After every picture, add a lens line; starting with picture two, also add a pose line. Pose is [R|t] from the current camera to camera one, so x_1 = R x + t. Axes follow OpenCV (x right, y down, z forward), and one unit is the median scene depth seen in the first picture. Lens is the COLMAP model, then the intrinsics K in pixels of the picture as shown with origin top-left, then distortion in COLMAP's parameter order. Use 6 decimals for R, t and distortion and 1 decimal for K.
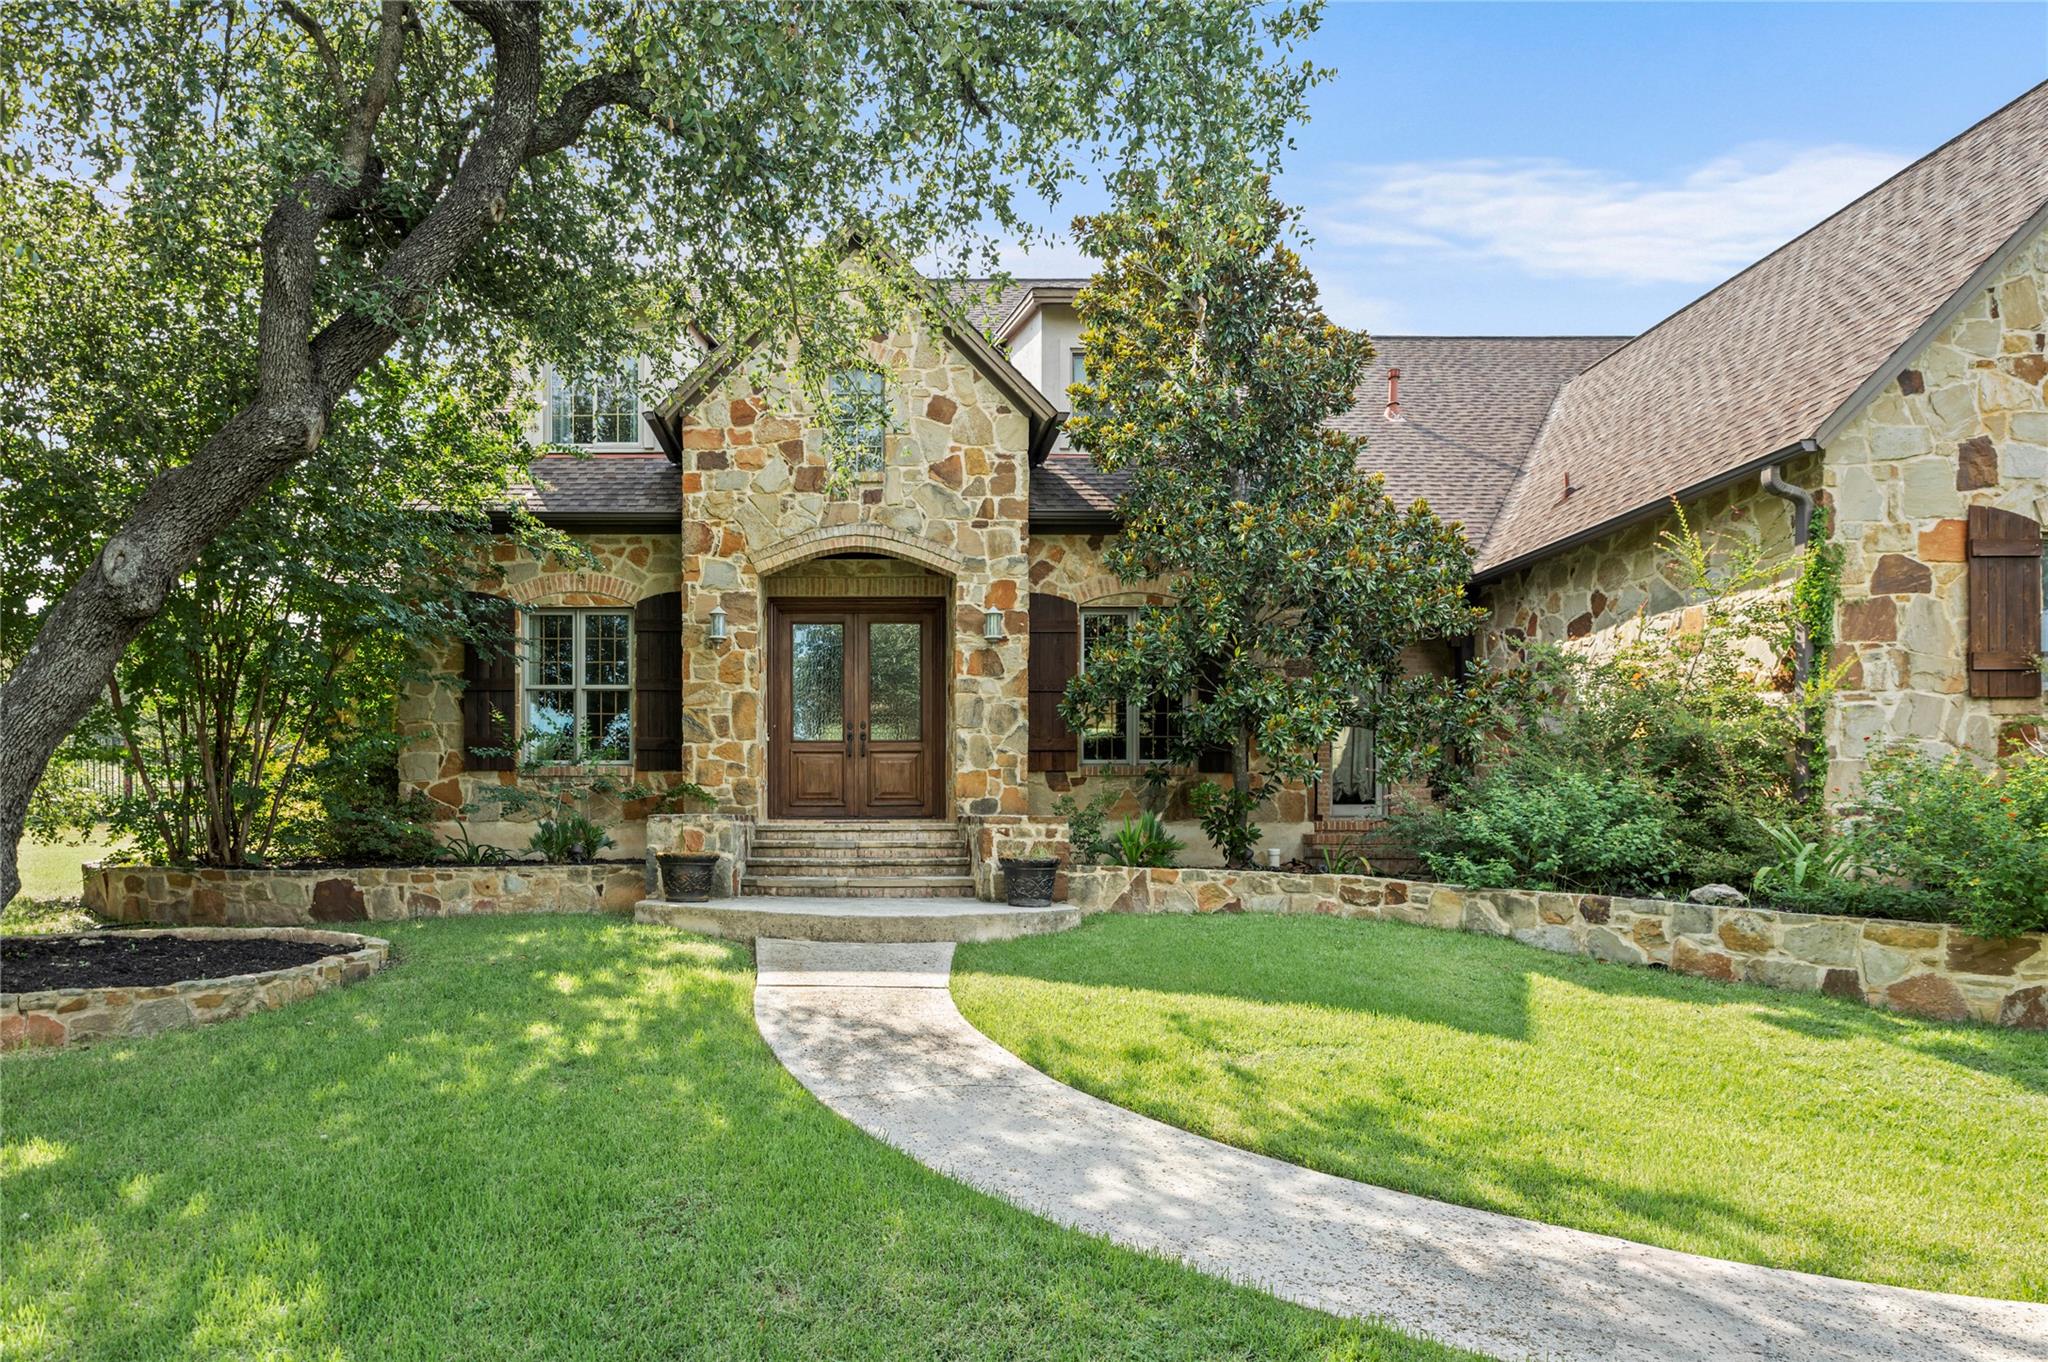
lens RADIAL K [[1012.8, 0, 1078.6], [0, 1012.8, 810.5], [0, 0, 1]] dist [-0.000027, -0.000311]
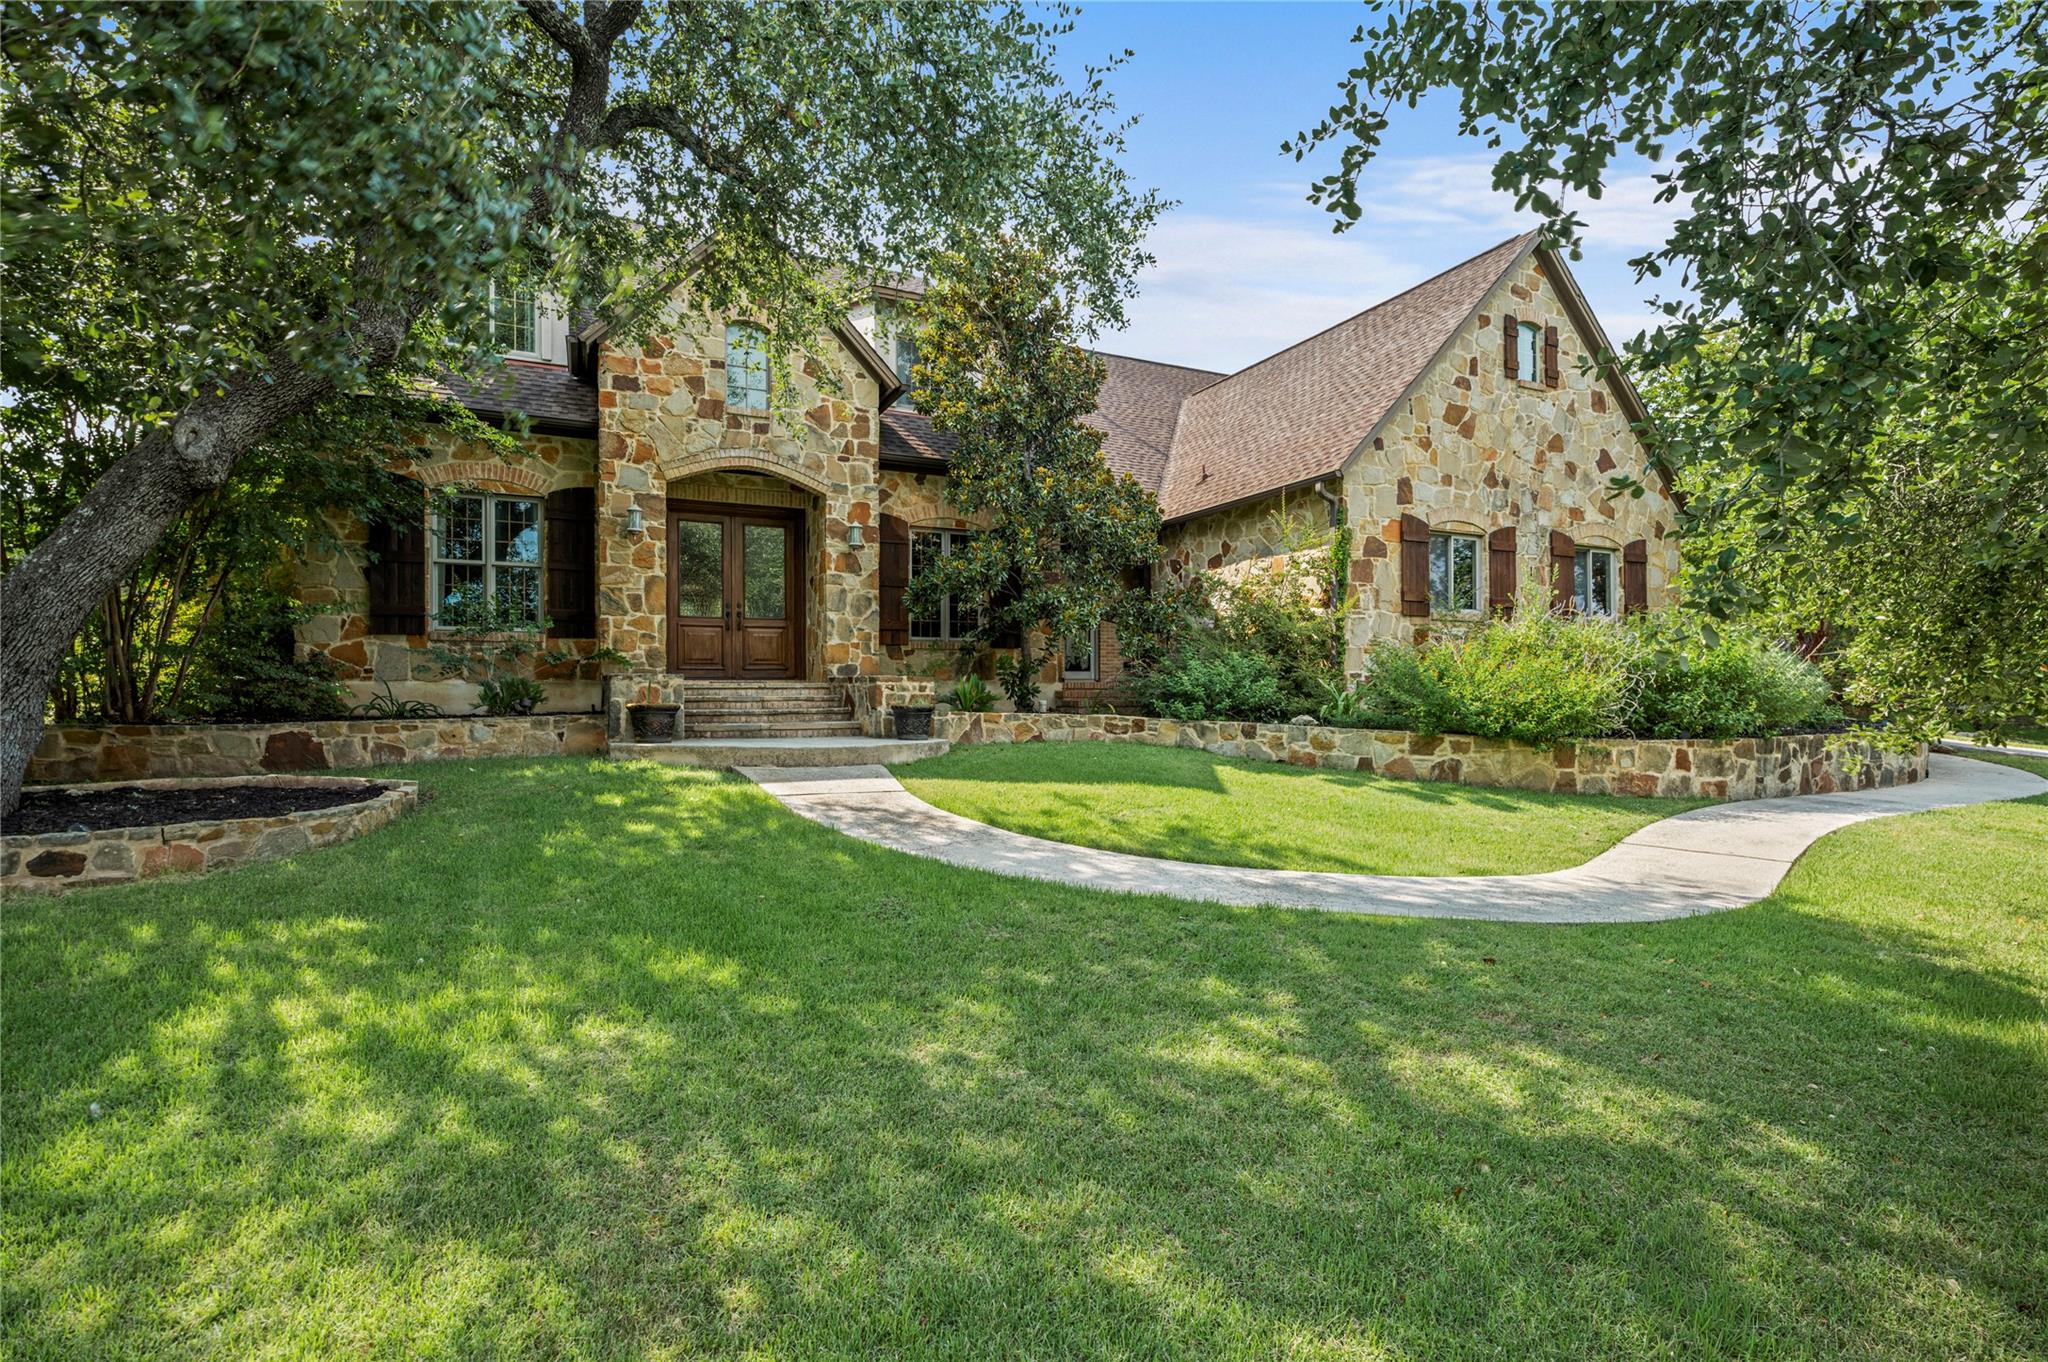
lens RADIAL K [[1012.8, 0, 1020.2], [0, 1012.8, 679.9], [0, 0, 1]] dist [-0.000027, -0.000311]
pose [[0.893926, 0.003752, 0.448198, -0.521453], [0.000331, 0.999959, -0.009031, 0.022451], [-0.448214, 0.008221, 0.893889, -0.316084]]
